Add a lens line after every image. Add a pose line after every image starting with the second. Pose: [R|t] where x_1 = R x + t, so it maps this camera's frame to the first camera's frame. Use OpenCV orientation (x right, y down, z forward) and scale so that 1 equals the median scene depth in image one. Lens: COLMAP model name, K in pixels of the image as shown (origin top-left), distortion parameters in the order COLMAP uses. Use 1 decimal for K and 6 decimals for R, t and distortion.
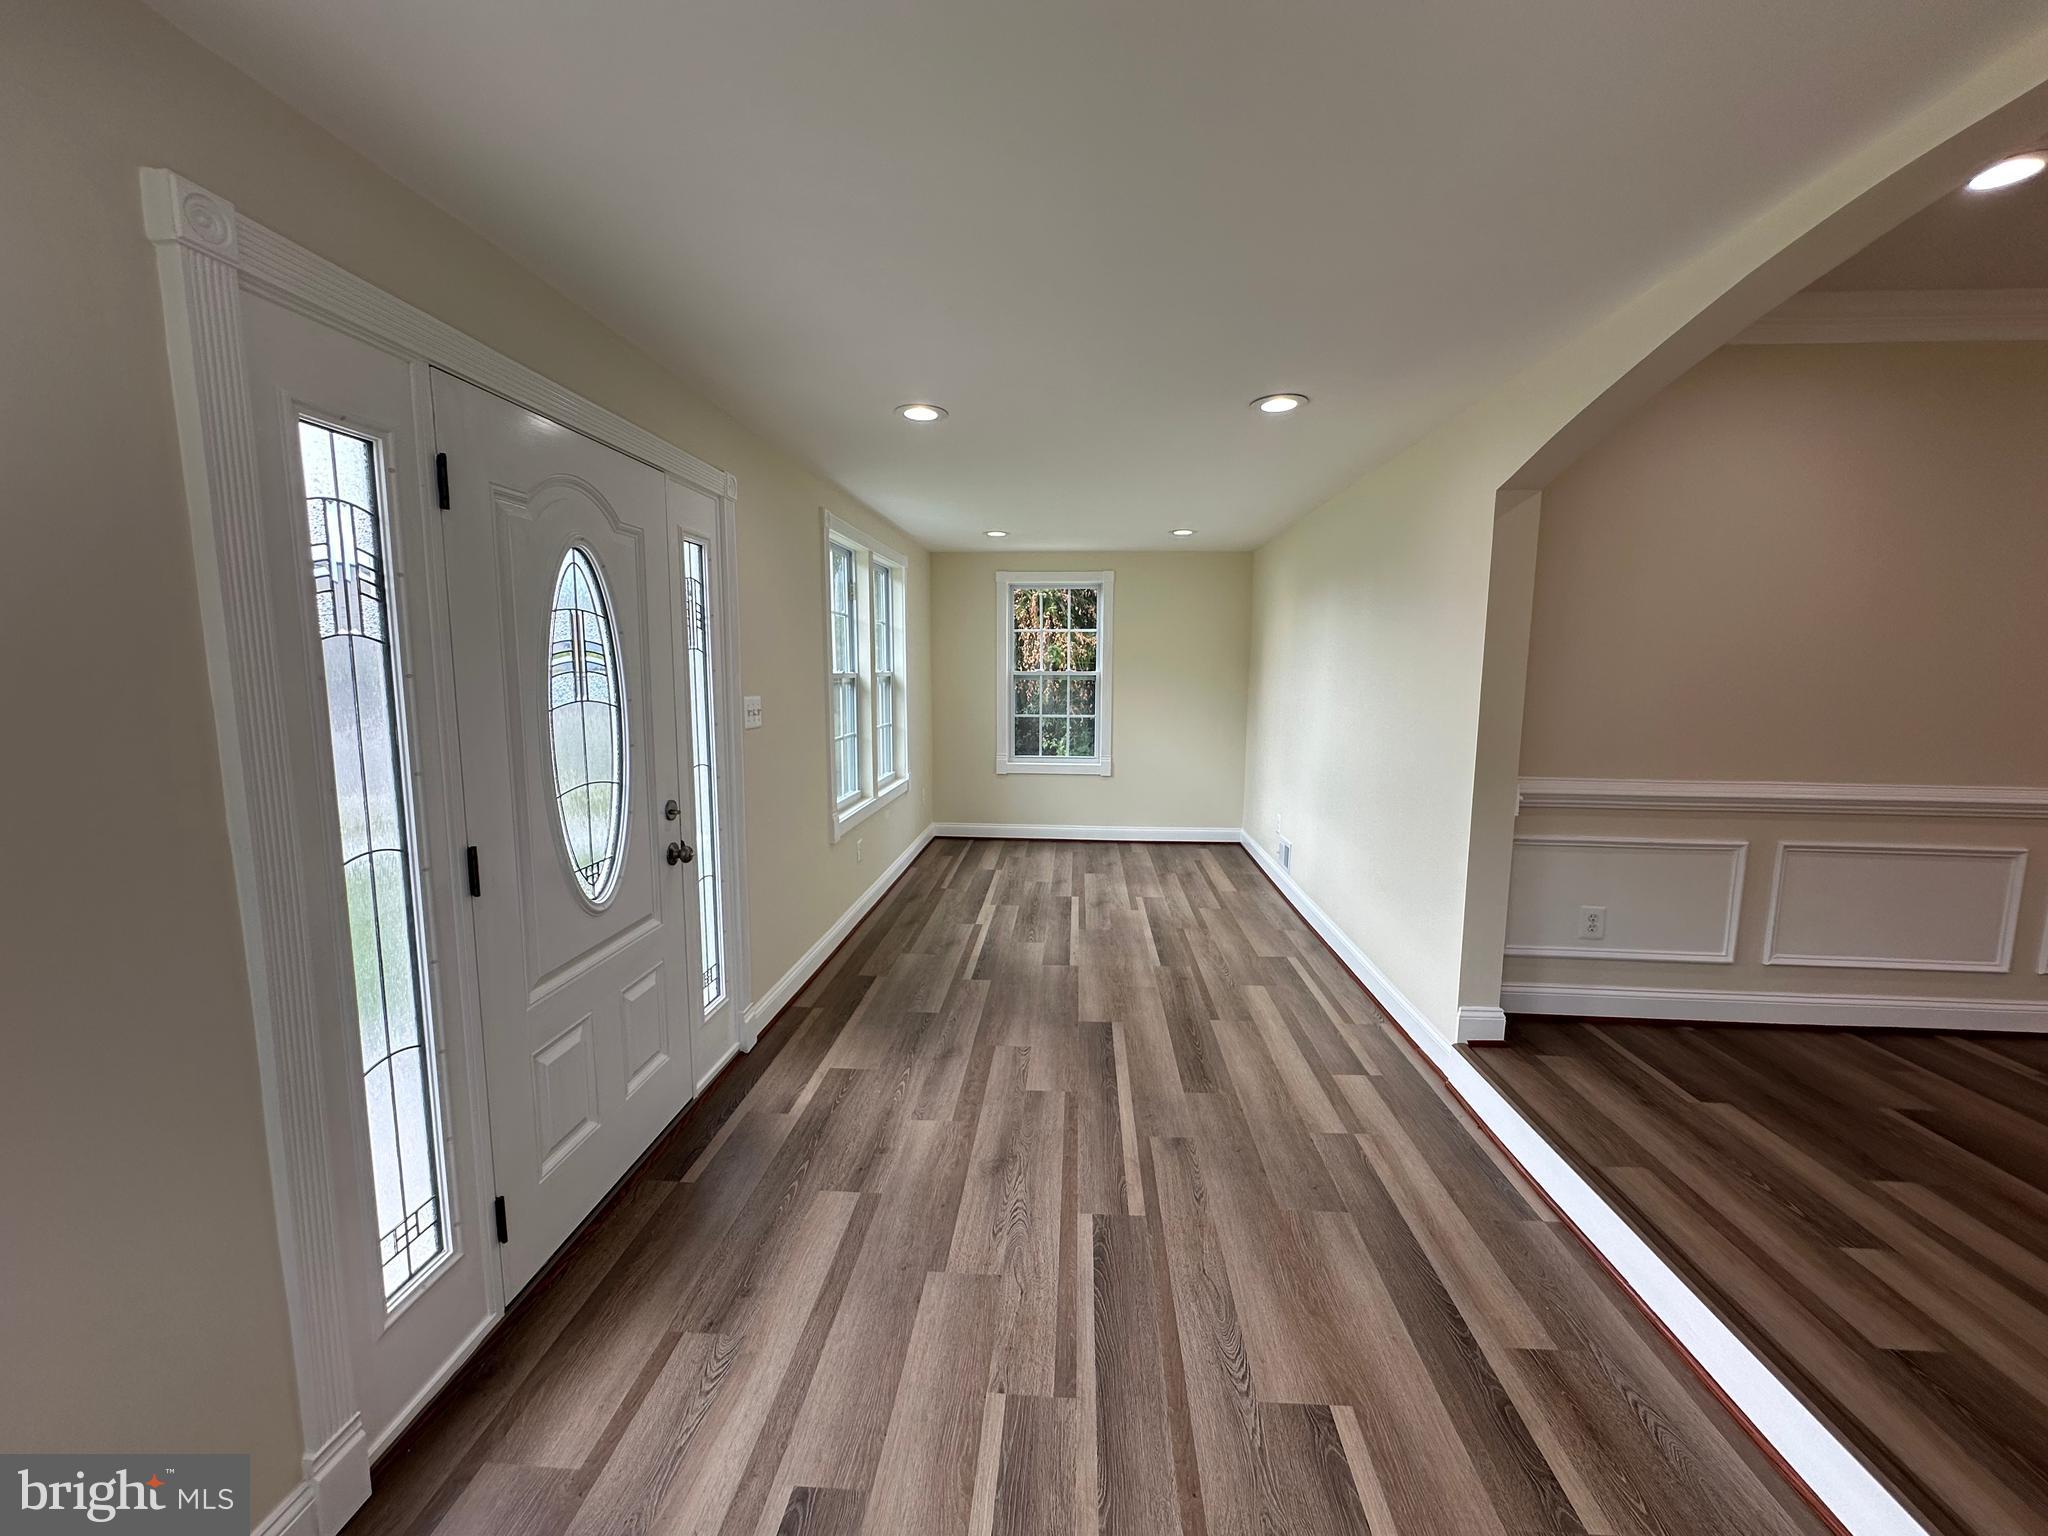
lens RADIAL K [[835.1, 0, 1029.3], [0, 835.1, 765.1], [0, 0, 1]] dist [-0.000870, 0.000045]
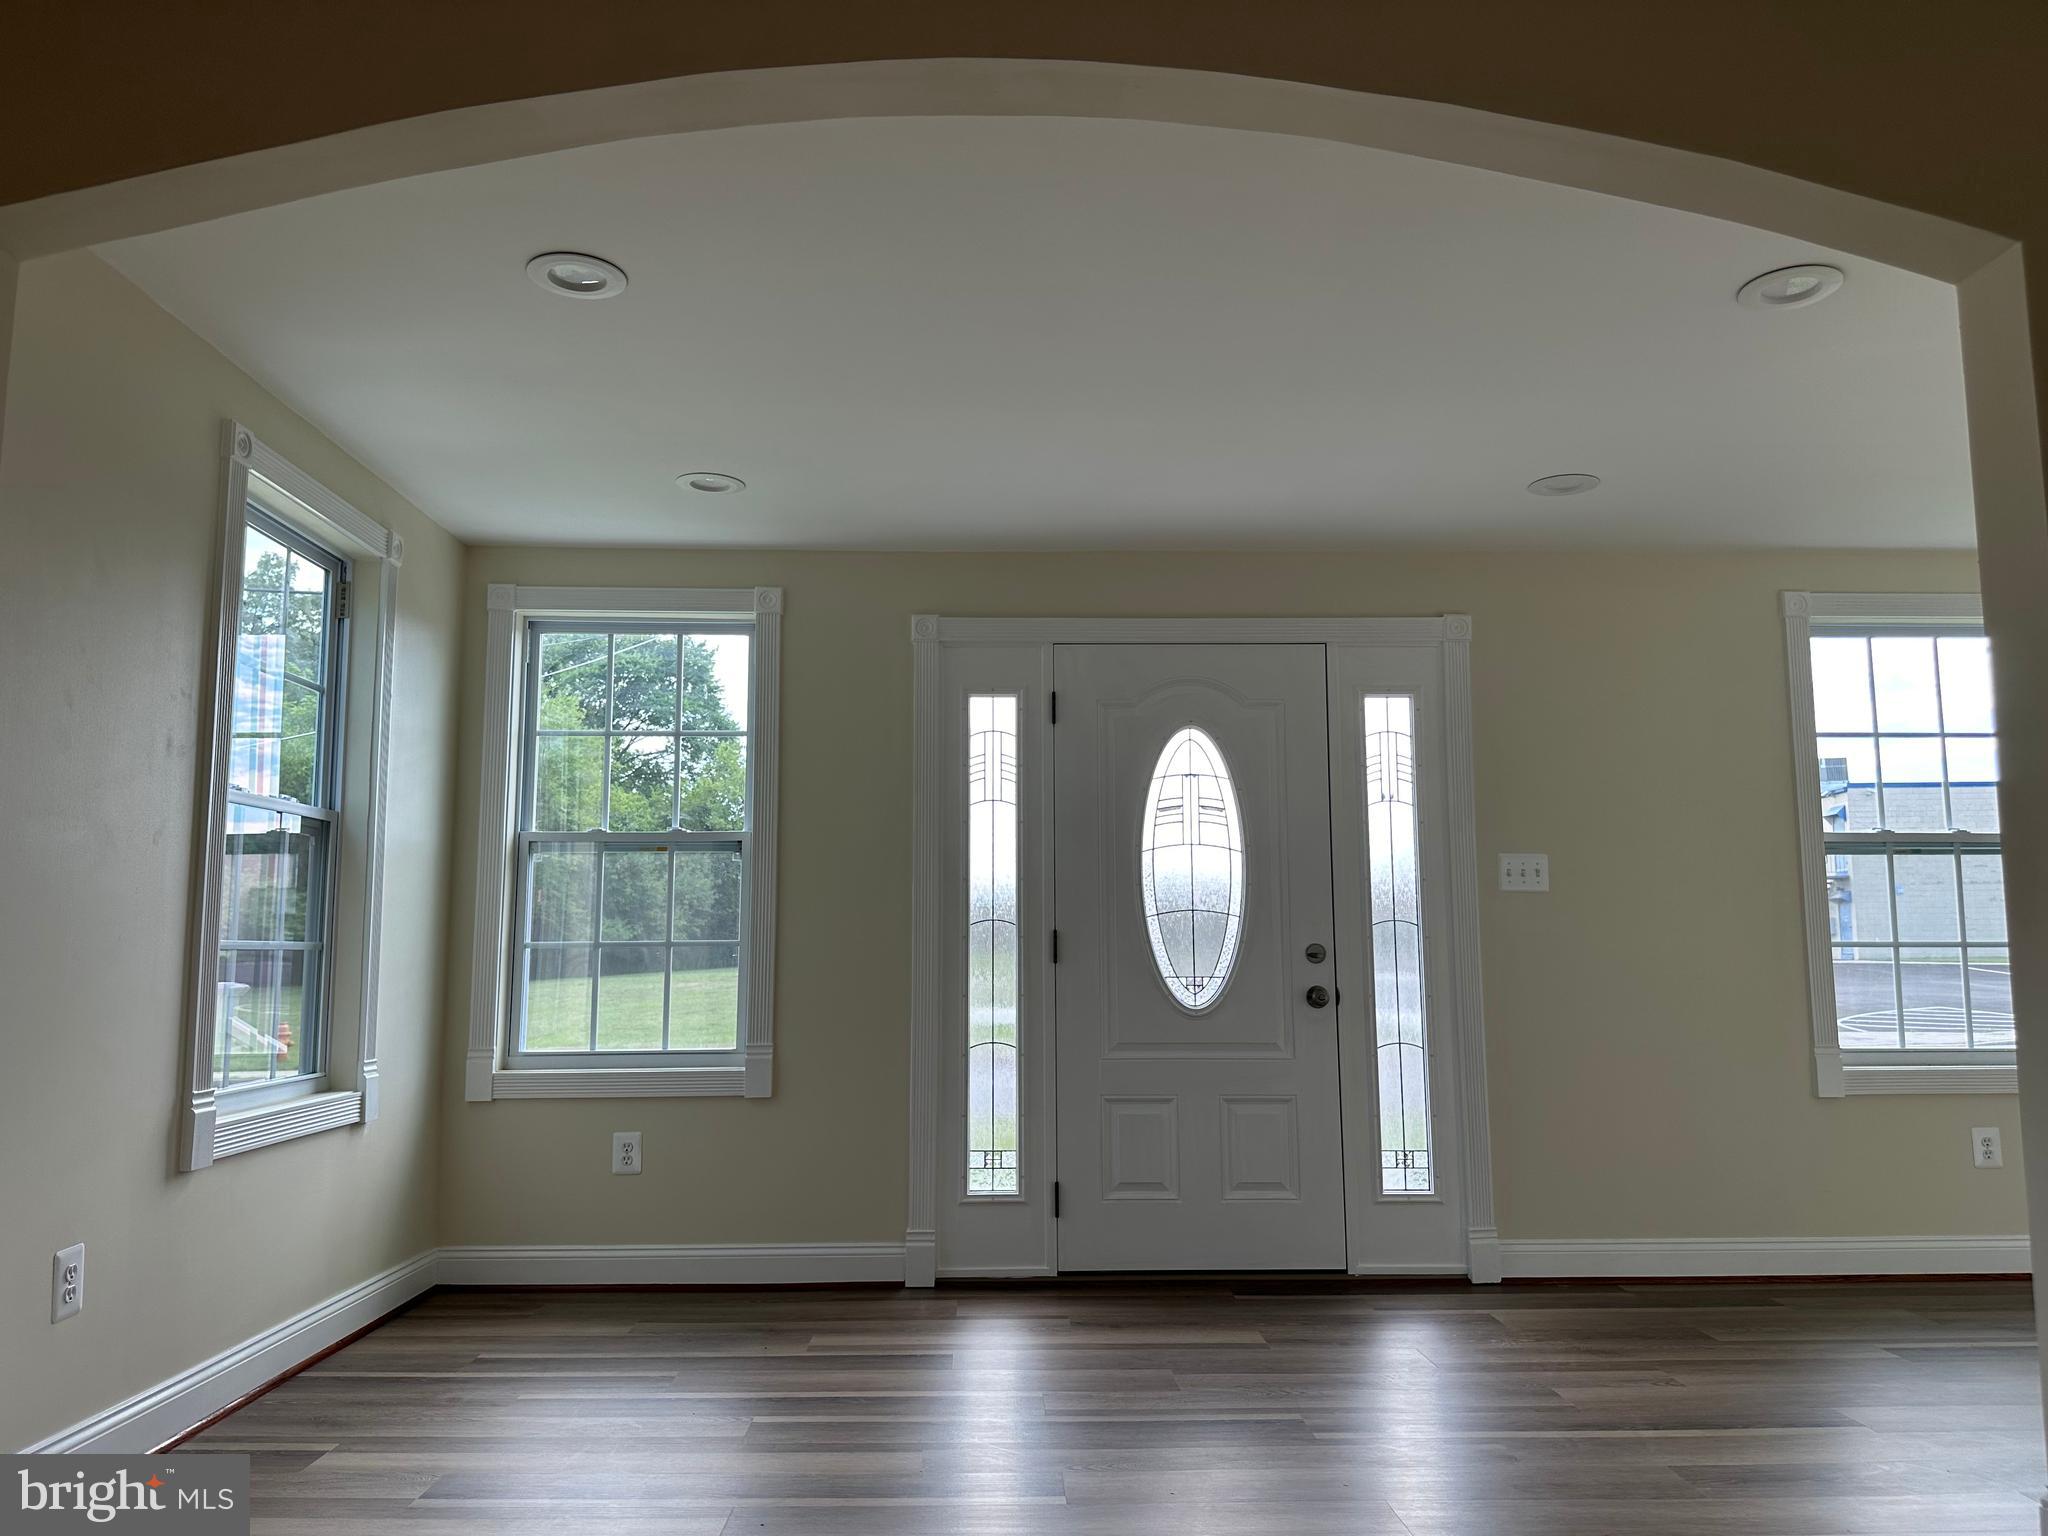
lens RADIAL K [[1431.2, 0, 1028.0], [0, 1431.2, 770.6], [0, 0, 1]] dist [0.120050, -0.160907]
pose [[0.103260, -0.130413, -0.986068, 1.222458], [-0.121250, 0.982324, -0.142614, 0.117387], [0.987237, 0.134287, 0.085622, 0.414214]]
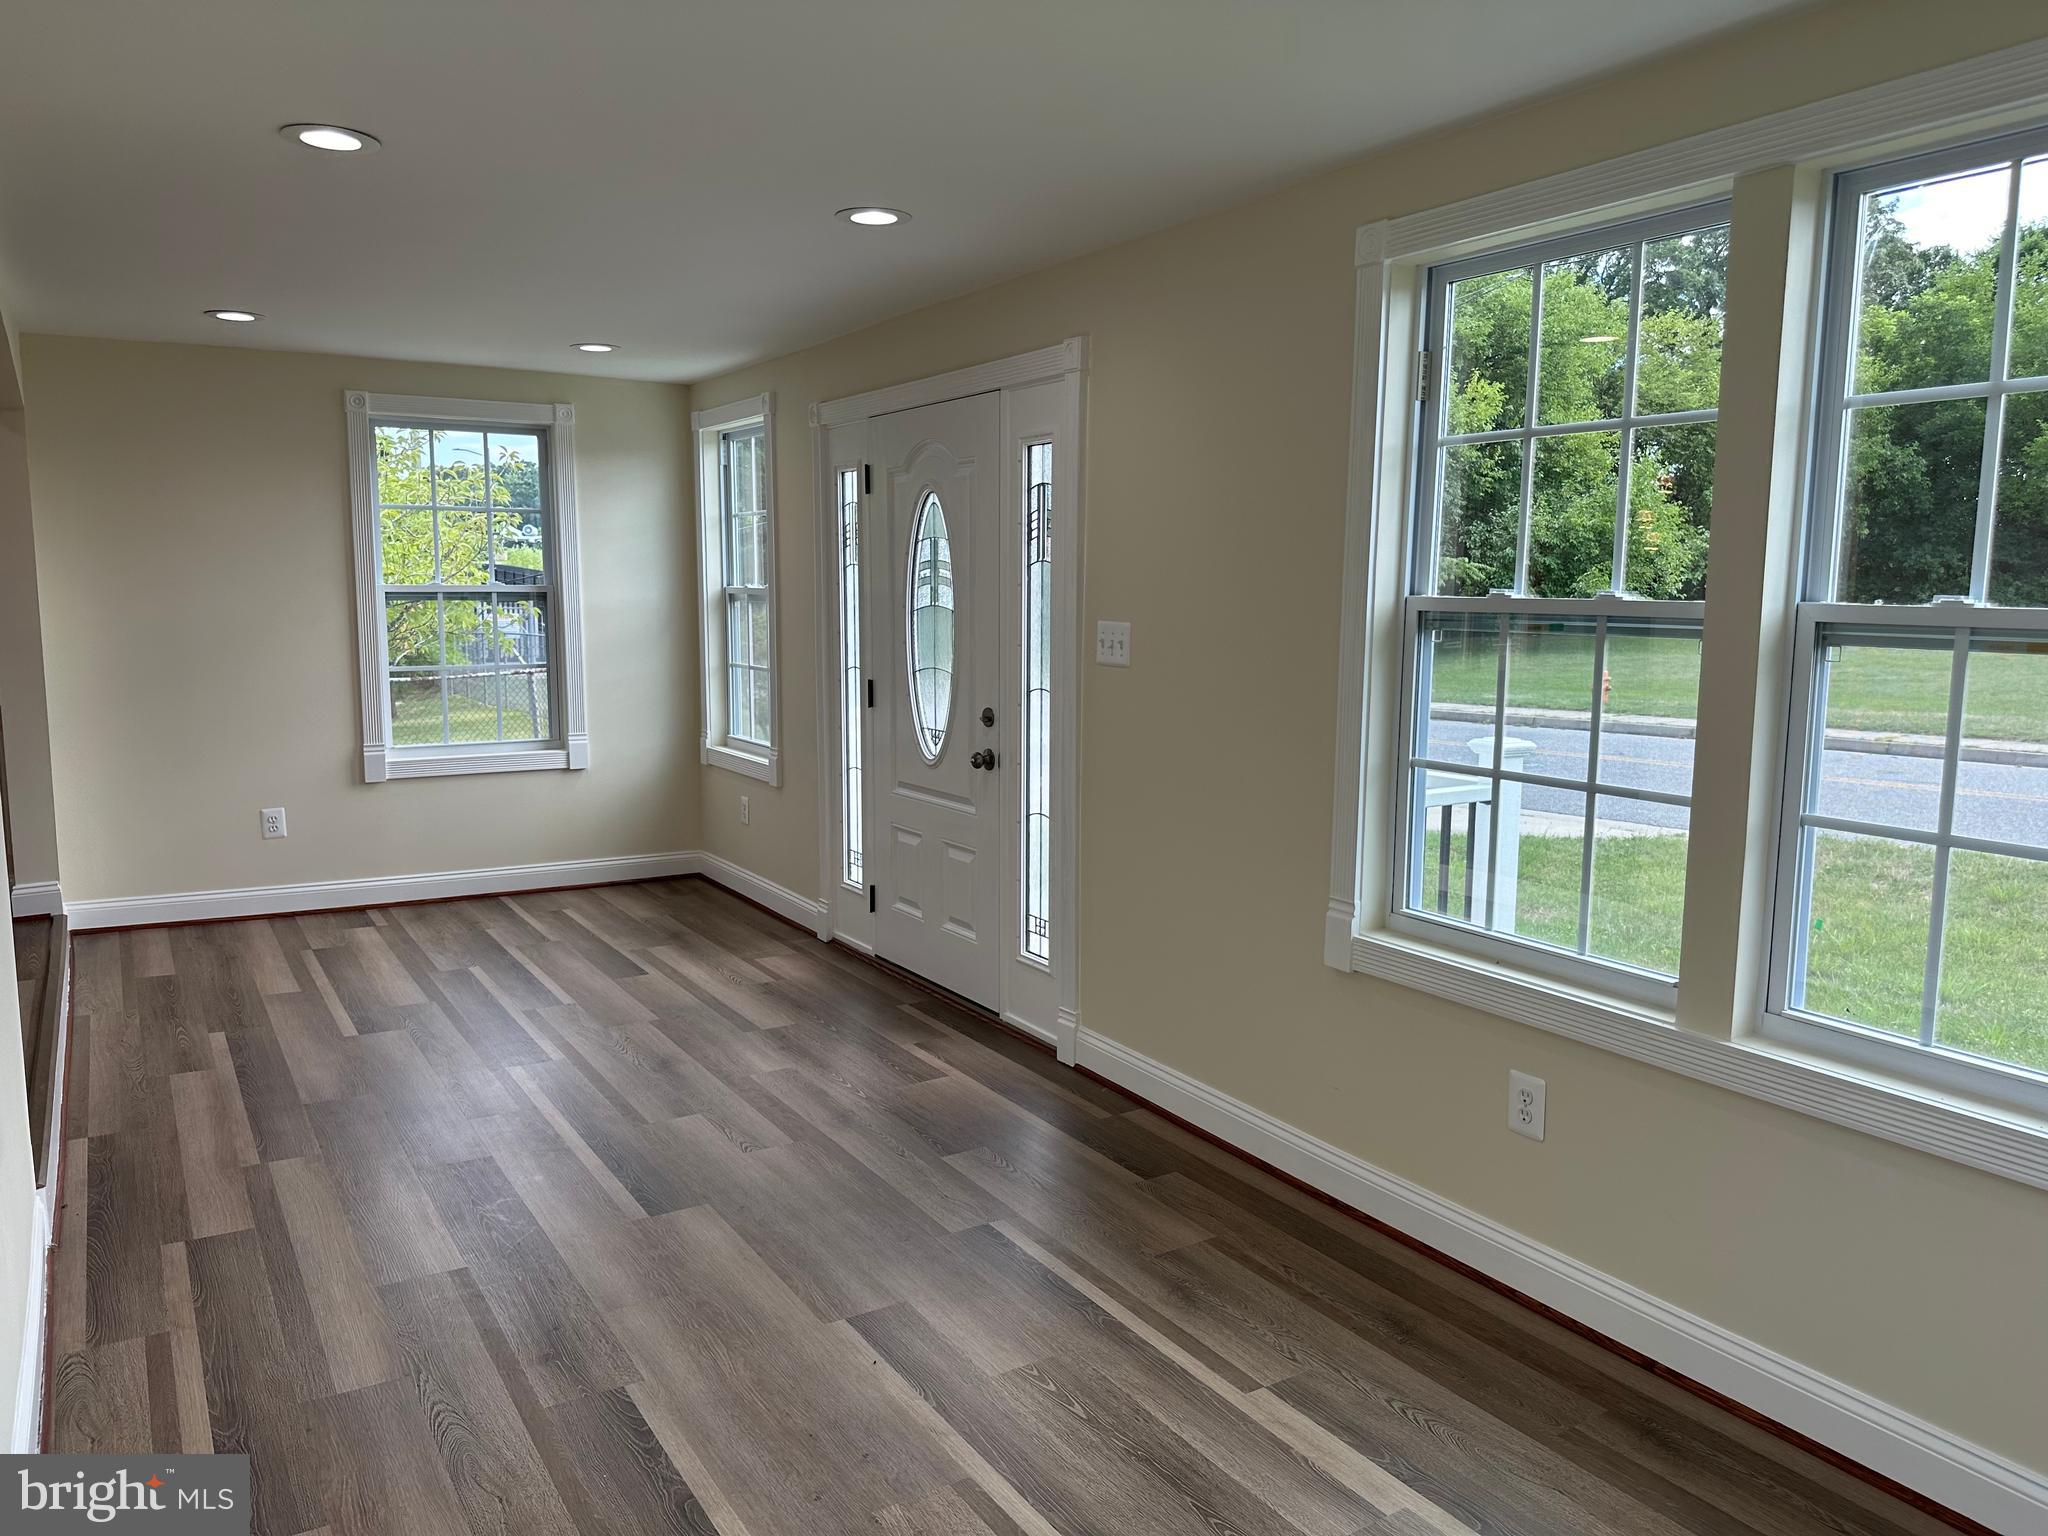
lens RADIAL K [[1419.1, 0, 1012.8], [0, 1419.1, 752.8], [0, 0, 1]] dist [0.075966, -0.104050]
pose [[-0.812527, 0.063409, -0.579465, 0.528267], [-0.078061, 0.973277, 0.215960, -0.263233], [0.577674, 0.220707, -0.785864, 2.204426]]
